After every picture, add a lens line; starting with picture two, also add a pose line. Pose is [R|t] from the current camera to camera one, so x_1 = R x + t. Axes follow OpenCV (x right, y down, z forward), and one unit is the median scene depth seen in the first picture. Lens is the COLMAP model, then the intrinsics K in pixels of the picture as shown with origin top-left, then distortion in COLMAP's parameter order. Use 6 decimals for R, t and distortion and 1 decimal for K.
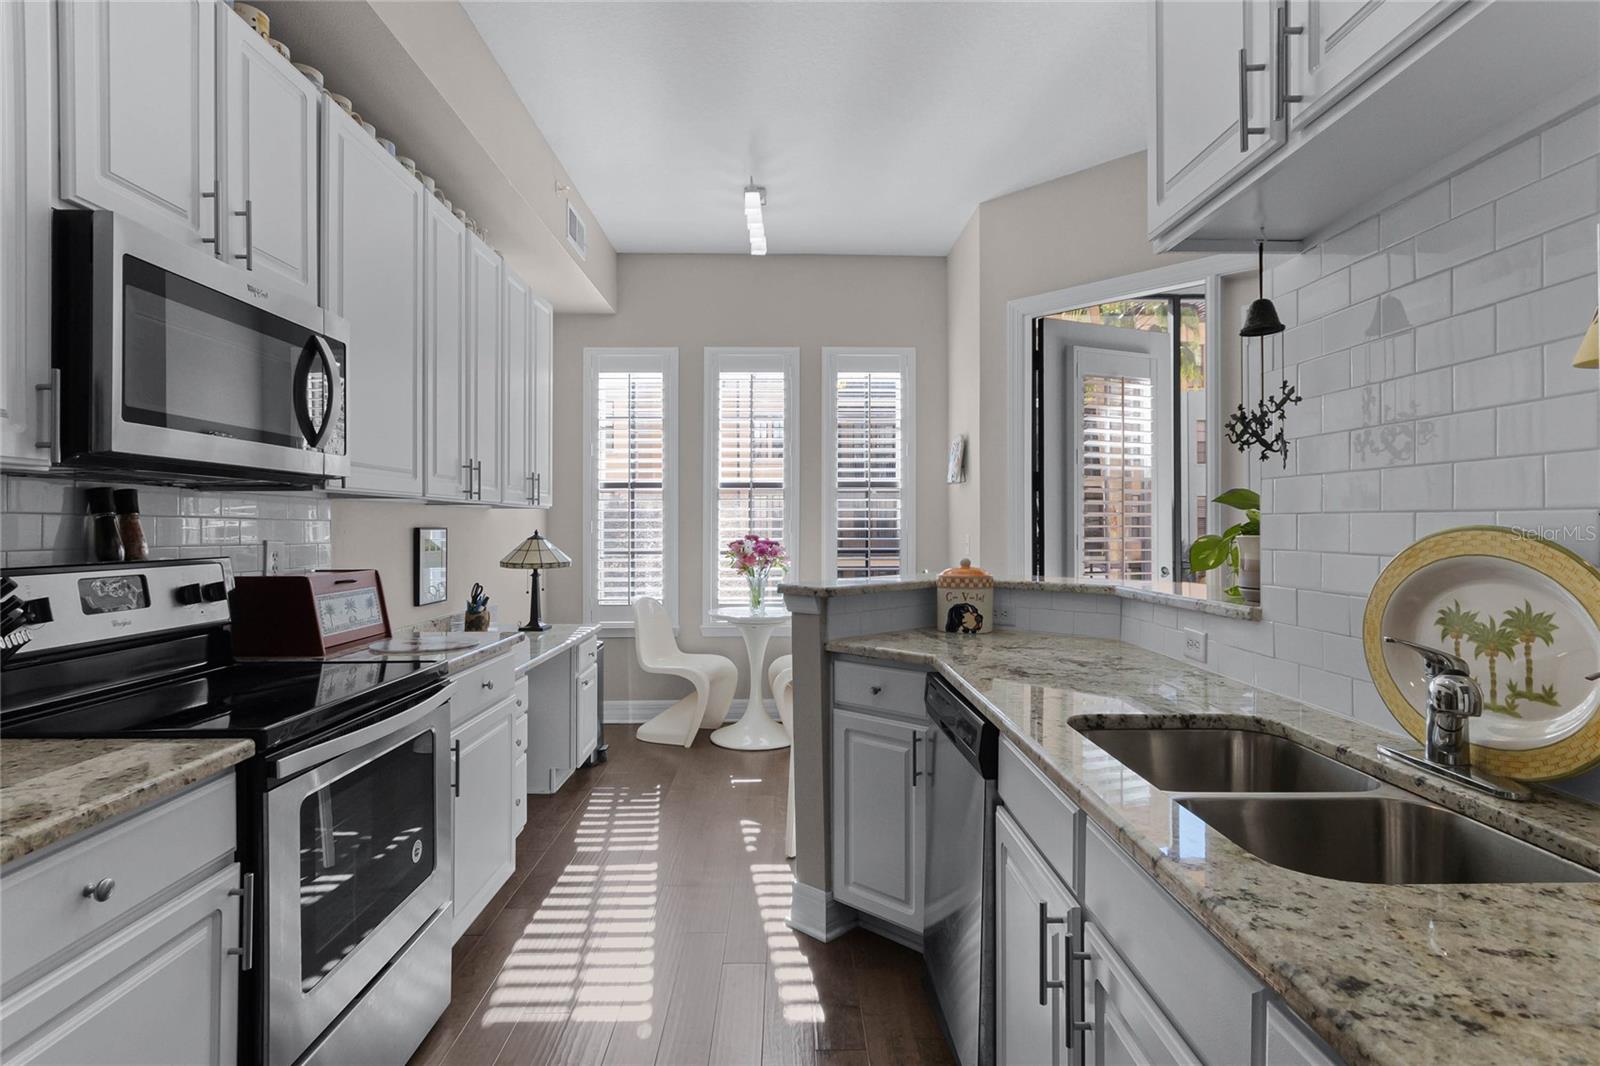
lens RADIAL K [[813.7, 0, 781.5], [0, 813.7, 520.8], [0, 0, 1]] dist [0.001381, 0.000797]
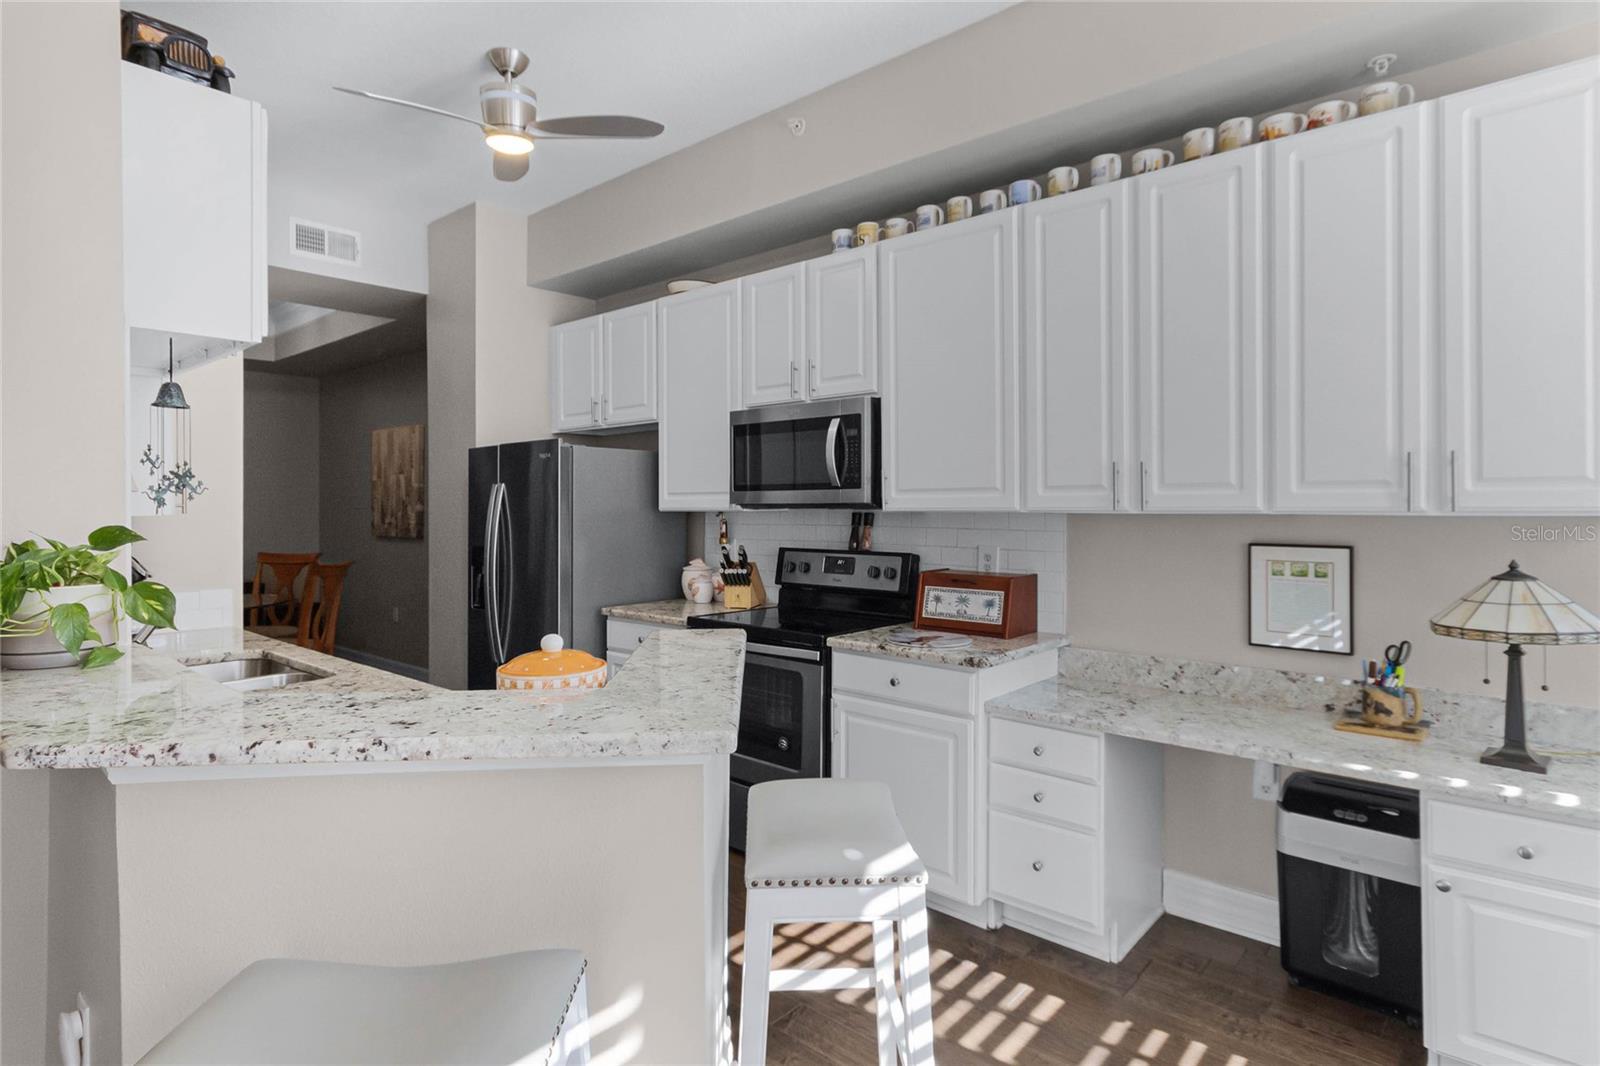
lens RADIAL K [[818.2, 0, 810.4], [0, 818.2, 513.9], [0, 0, 1]] dist [0.002457, 0.001145]
pose [[-0.665728, 0.011837, -0.746101, 0.340132], [0.007950, 0.999930, 0.008771, -0.024904], [0.746152, -0.000092, -0.665775, 1.012880]]
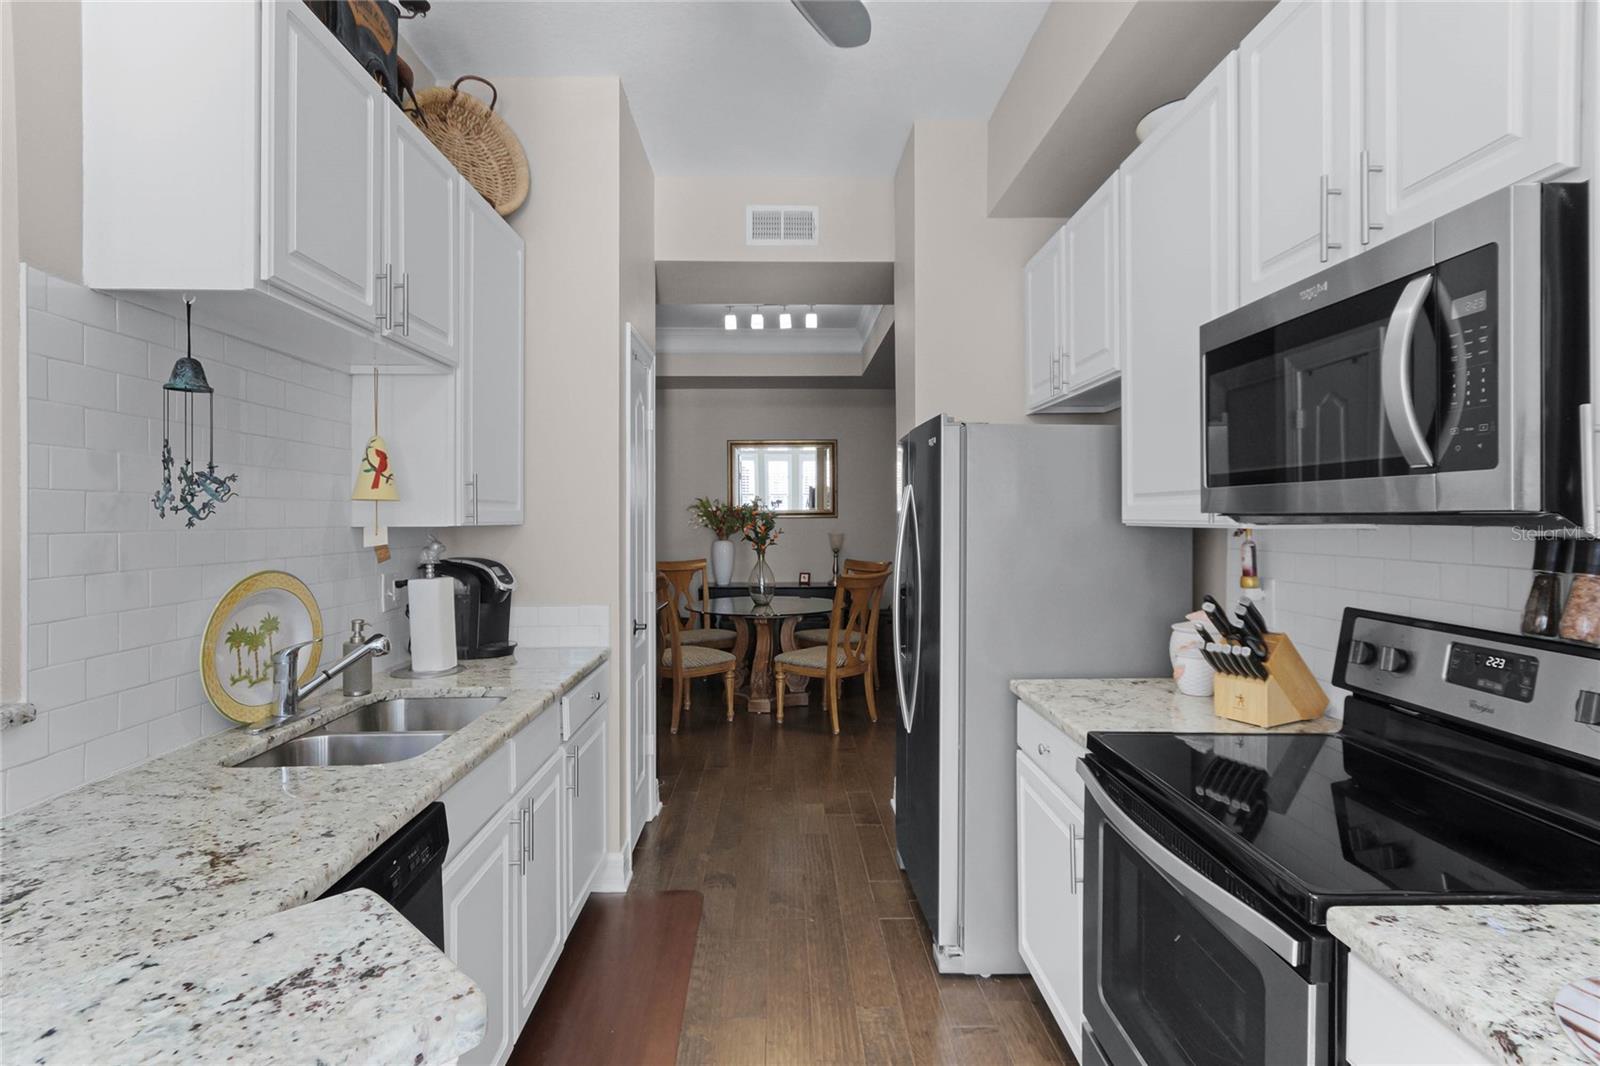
lens RADIAL K [[813.7, 0, 781.5], [0, 813.7, 520.8], [0, 0, 1]] dist [0.001381, 0.000797]
pose [[-0.999942, 0.006364, -0.008648, -0.053349], [0.006351, 0.999979, 0.001485, -0.027055], [0.008657, 0.001430, -0.999962, 0.779923]]
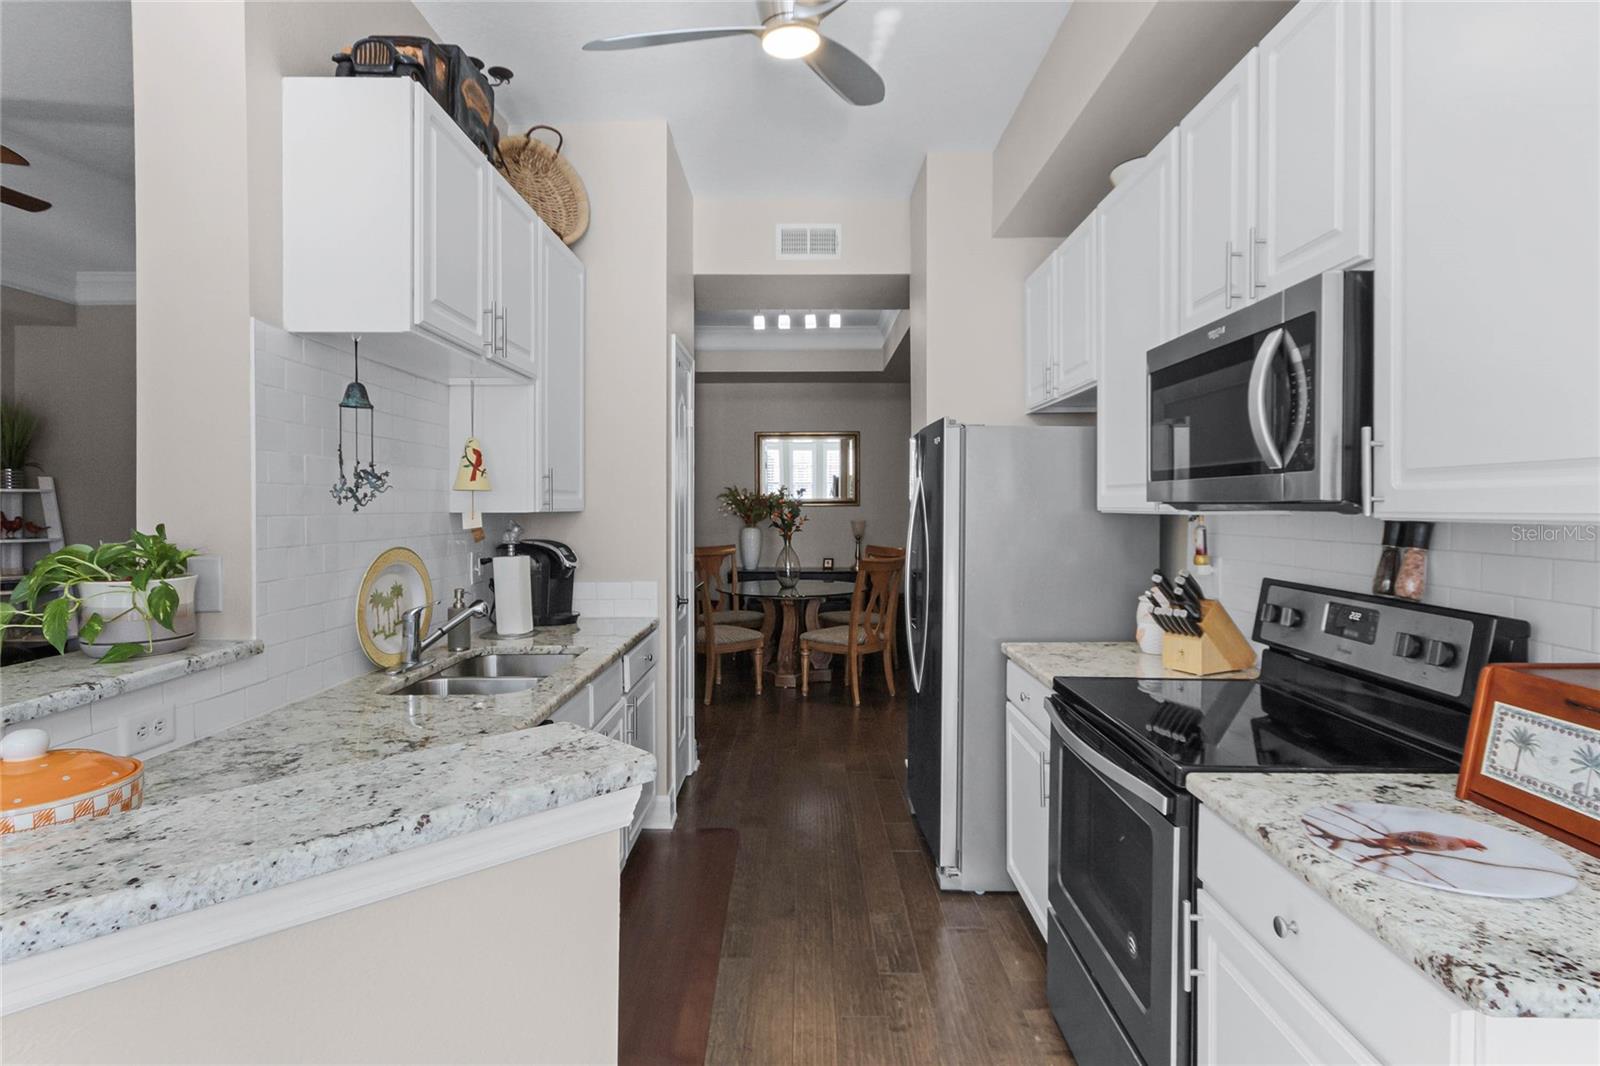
lens RADIAL K [[813.7, 0, 781.5], [0, 813.7, 520.8], [0, 0, 1]] dist [0.001381, 0.000797]
pose [[-0.999772, 0.004702, 0.020837, -0.049848], [0.005026, 0.999867, 0.015508, -0.026083], [-0.020761, 0.015609, -0.999663, 0.898500]]
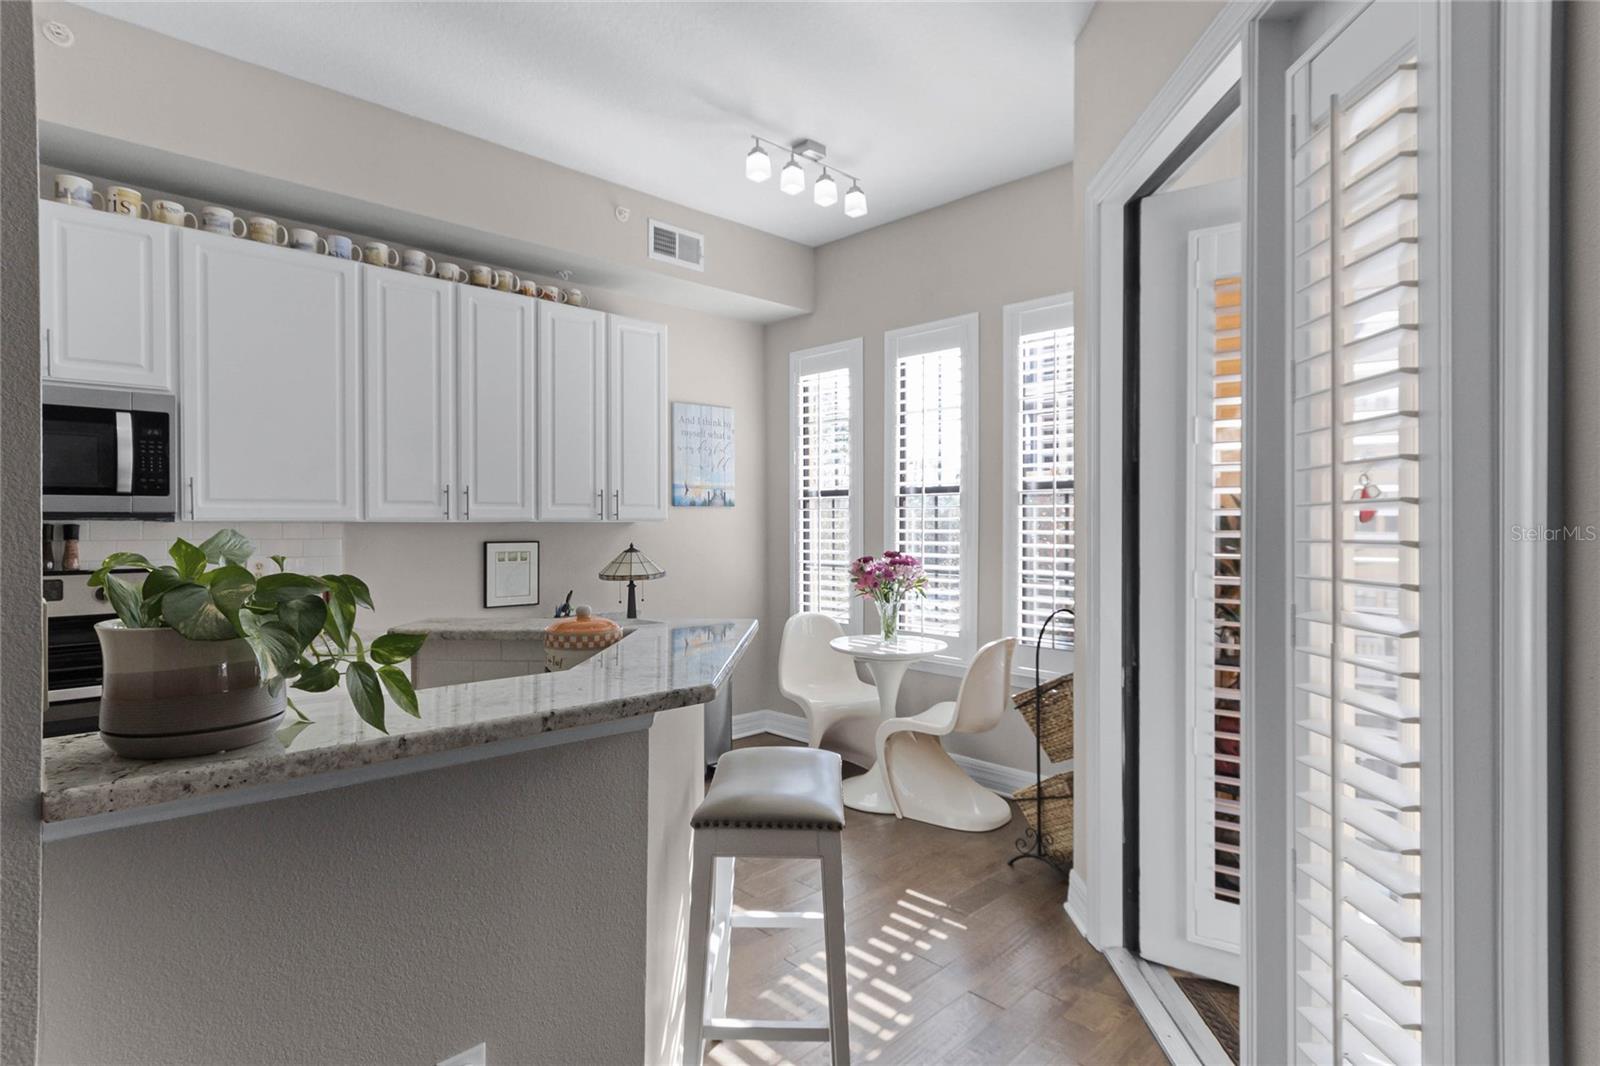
lens RADIAL K [[813.7, 0, 781.5], [0, 813.7, 520.8], [0, 0, 1]] dist [0.001381, 0.000797]
pose [[0.675253, 0.002147, -0.737583, 0.600145], [0.002594, 0.999983, 0.005285, -0.023117], [0.737582, -0.005482, 0.675236, 0.436223]]
